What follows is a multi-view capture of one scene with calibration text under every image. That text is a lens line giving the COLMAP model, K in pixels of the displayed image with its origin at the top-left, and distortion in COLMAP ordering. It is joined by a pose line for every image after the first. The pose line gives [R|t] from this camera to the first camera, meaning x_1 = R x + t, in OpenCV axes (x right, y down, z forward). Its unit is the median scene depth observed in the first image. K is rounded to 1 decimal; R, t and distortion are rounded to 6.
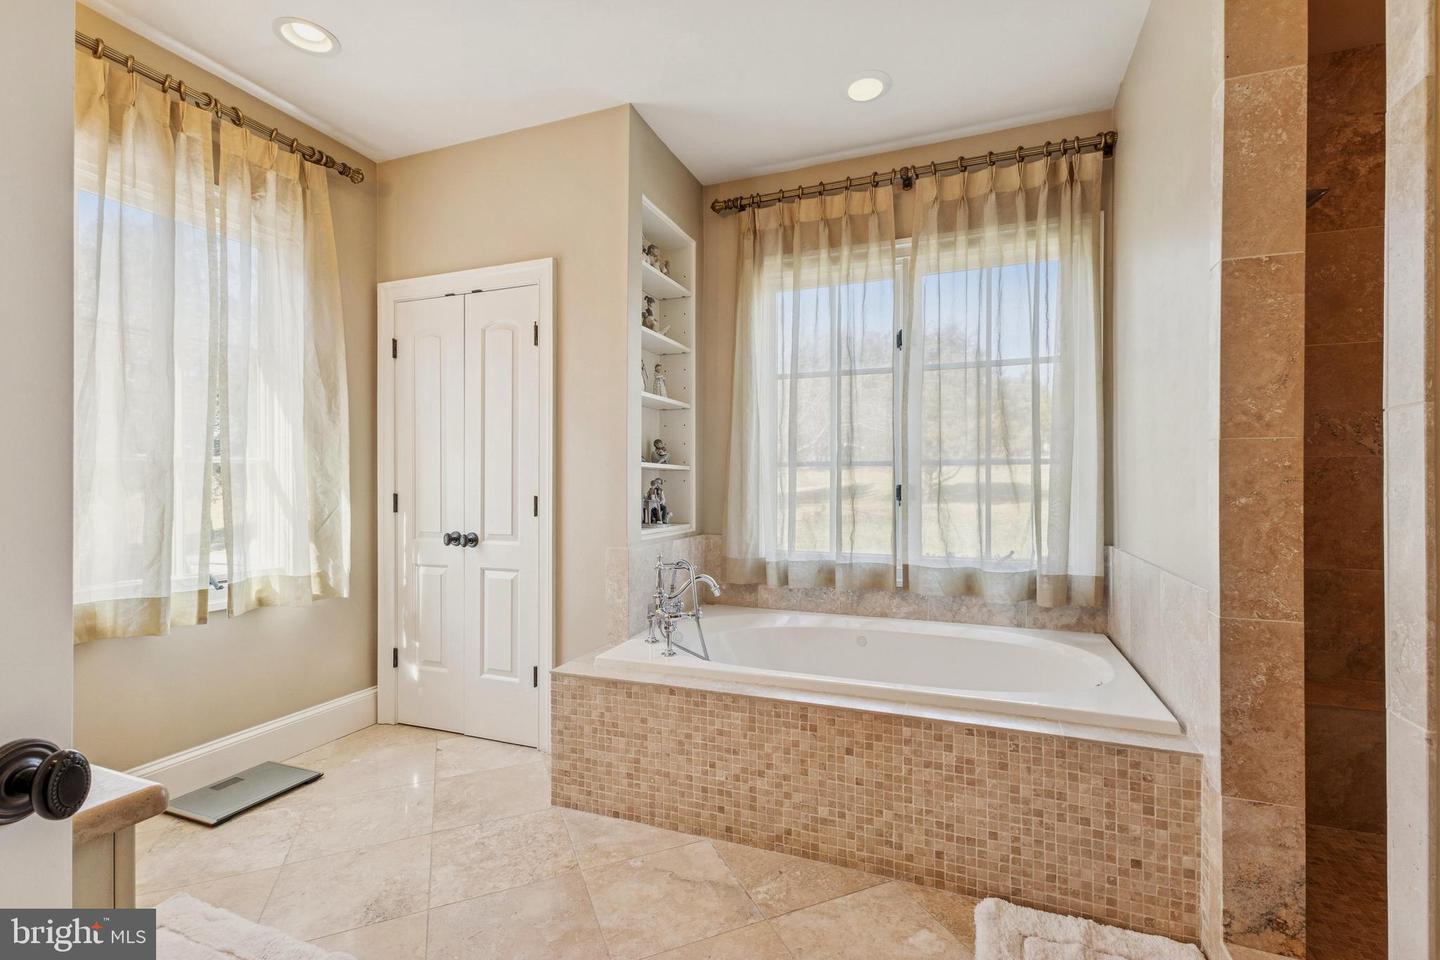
lens RADIAL K [[628.5, 0, 721.8], [0, 628.5, 482.6], [0, 0, 1]] dist [0.018447, -0.000075]
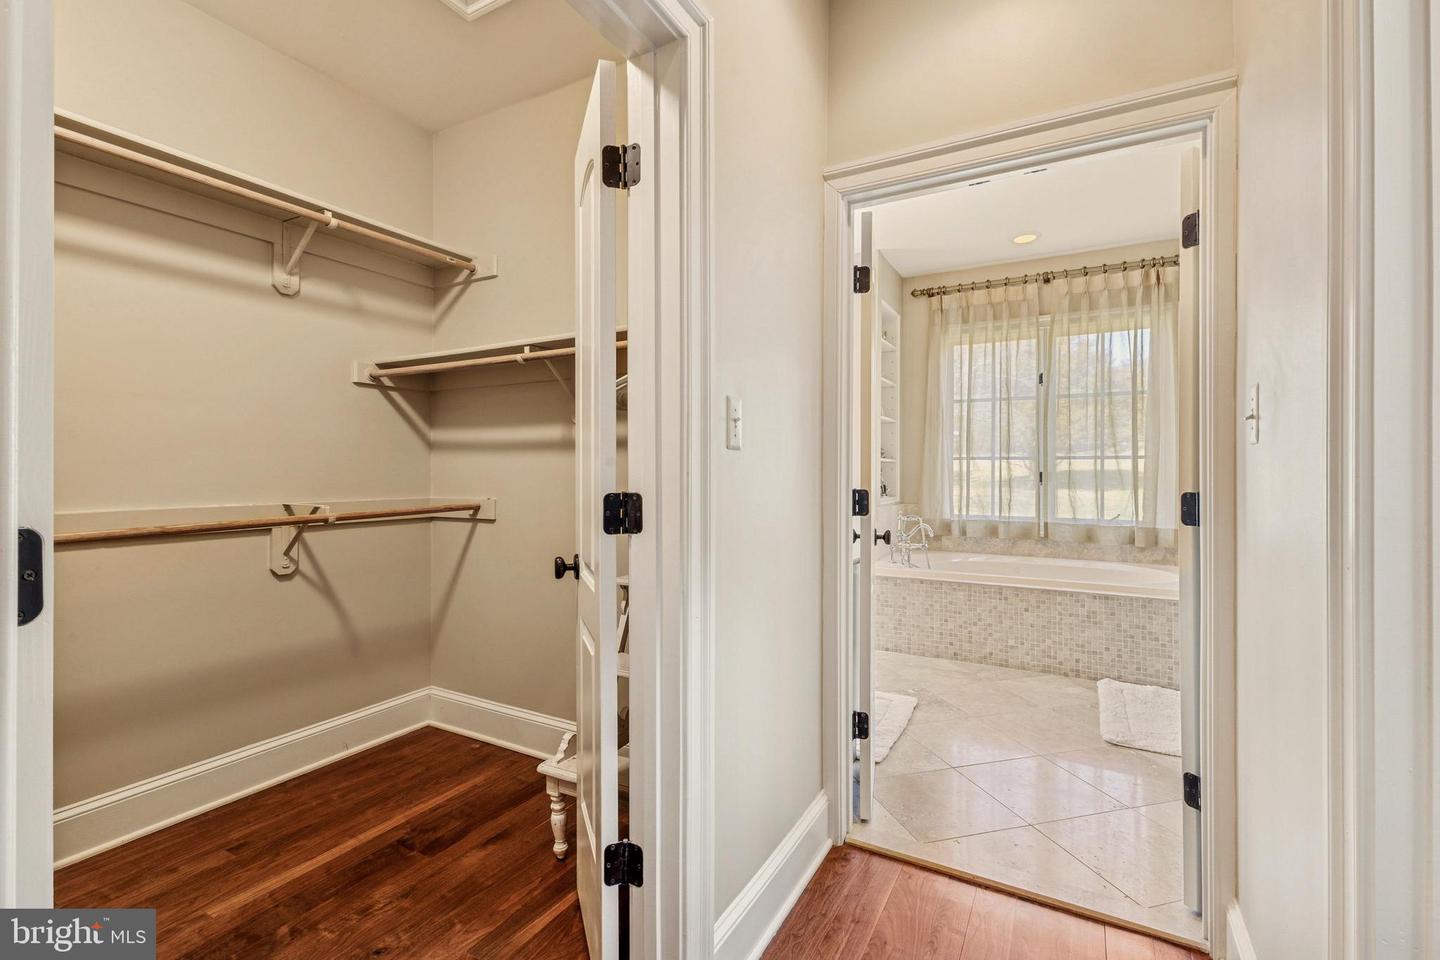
lens RADIAL K [[628.5, 0, 725.7], [0, 628.5, 467.3], [0, 0, 1]] dist [0.018447, -0.000075]
pose [[0.991561, 0.000434, -0.129641, -0.324238], [-0.000782, 0.999996, -0.002635, -0.002693], [0.129639, 0.002714, 0.991558, -0.729499]]
